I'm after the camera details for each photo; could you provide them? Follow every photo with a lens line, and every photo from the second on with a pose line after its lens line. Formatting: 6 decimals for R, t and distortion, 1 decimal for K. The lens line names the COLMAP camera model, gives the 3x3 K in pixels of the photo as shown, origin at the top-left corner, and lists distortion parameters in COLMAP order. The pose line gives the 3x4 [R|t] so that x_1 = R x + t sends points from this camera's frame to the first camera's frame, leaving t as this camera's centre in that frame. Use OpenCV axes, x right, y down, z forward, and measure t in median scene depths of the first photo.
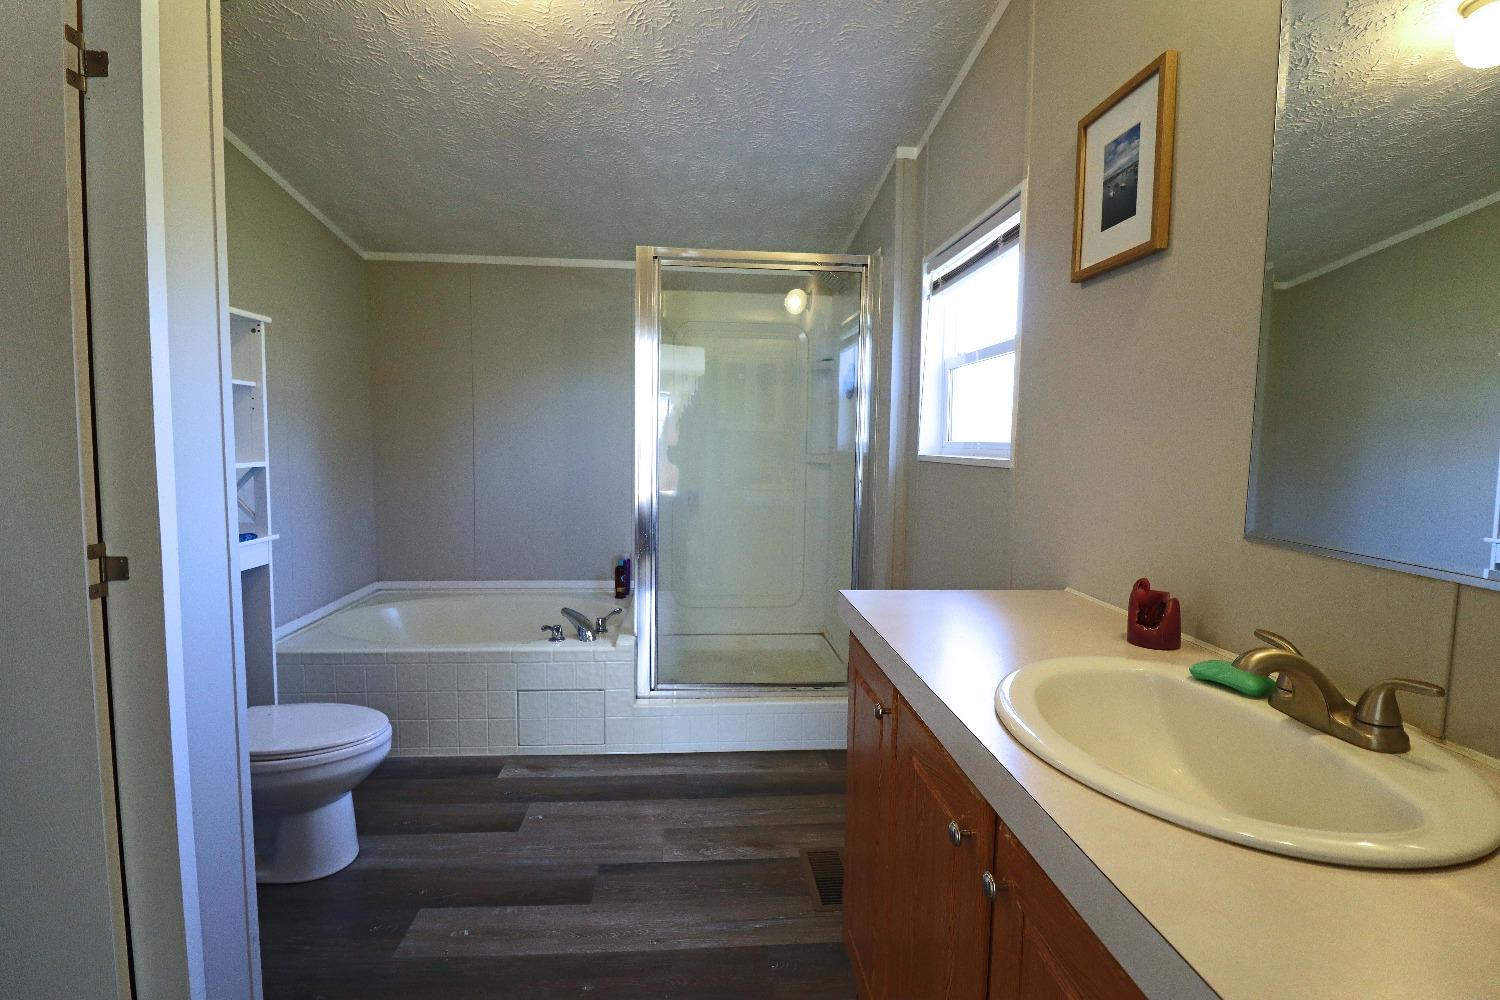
lens RADIAL K [[712.9, 0, 741.0], [0, 712.9, 498.1], [0, 0, 1]] dist [-0.001951, -0.001241]
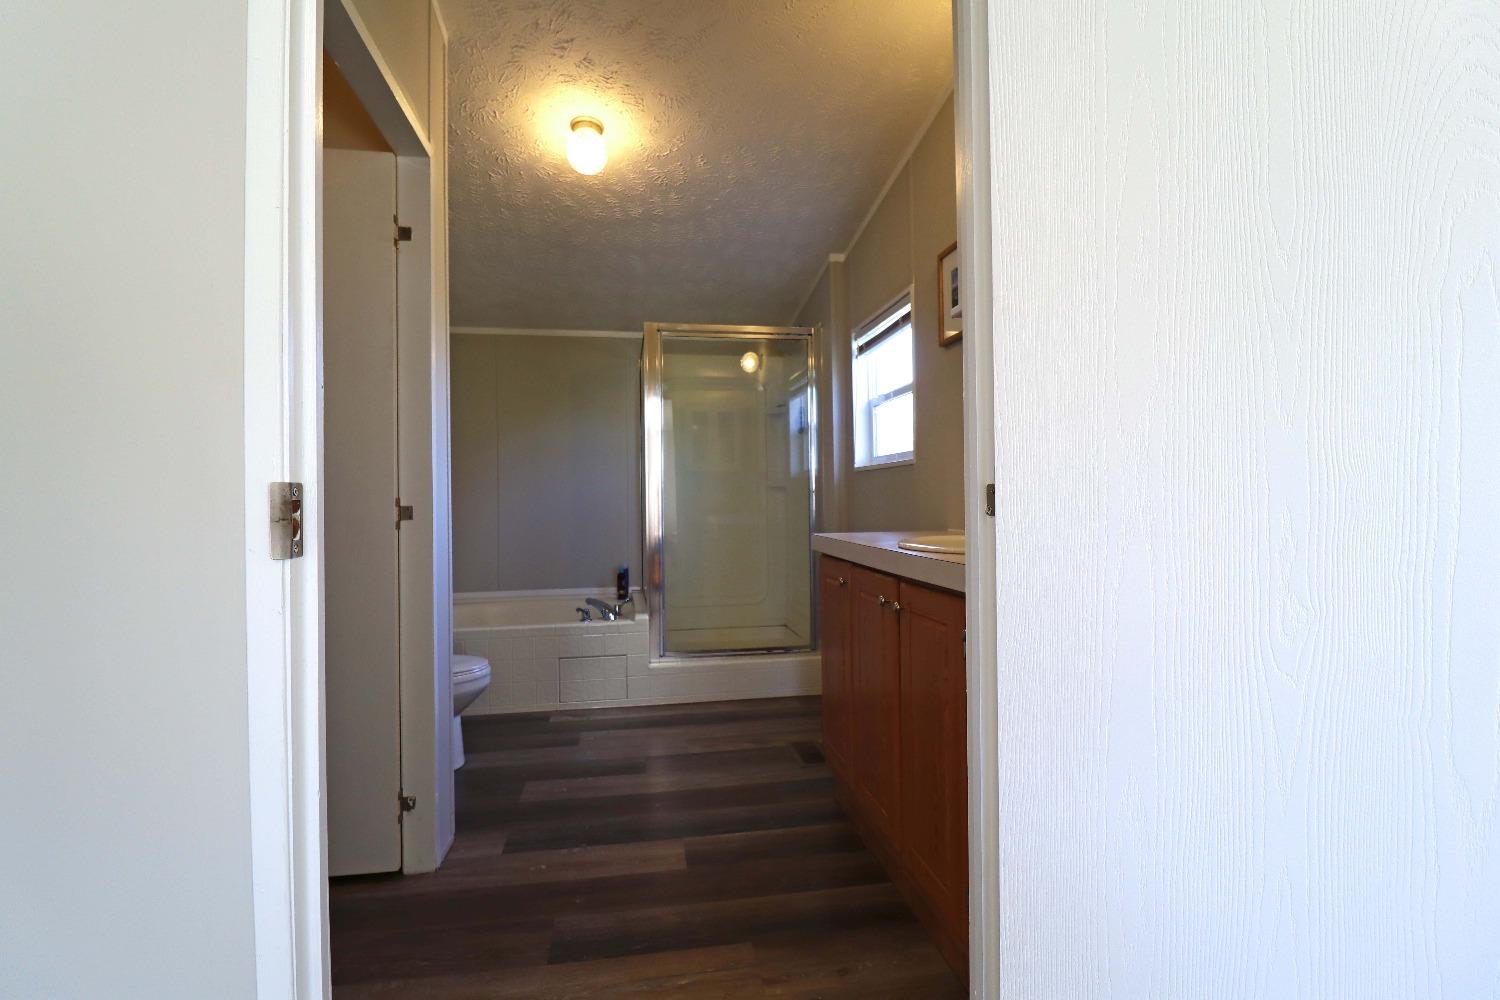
lens RADIAL K [[712.9, 0, 741.0], [0, 712.9, 498.1], [0, 0, 1]] dist [-0.001951, -0.001241]
pose [[0.995567, -0.027105, 0.090070, -0.095175], [0.034579, 0.995993, -0.082477, 0.100930], [-0.087473, 0.085225, 0.992515, -0.343093]]
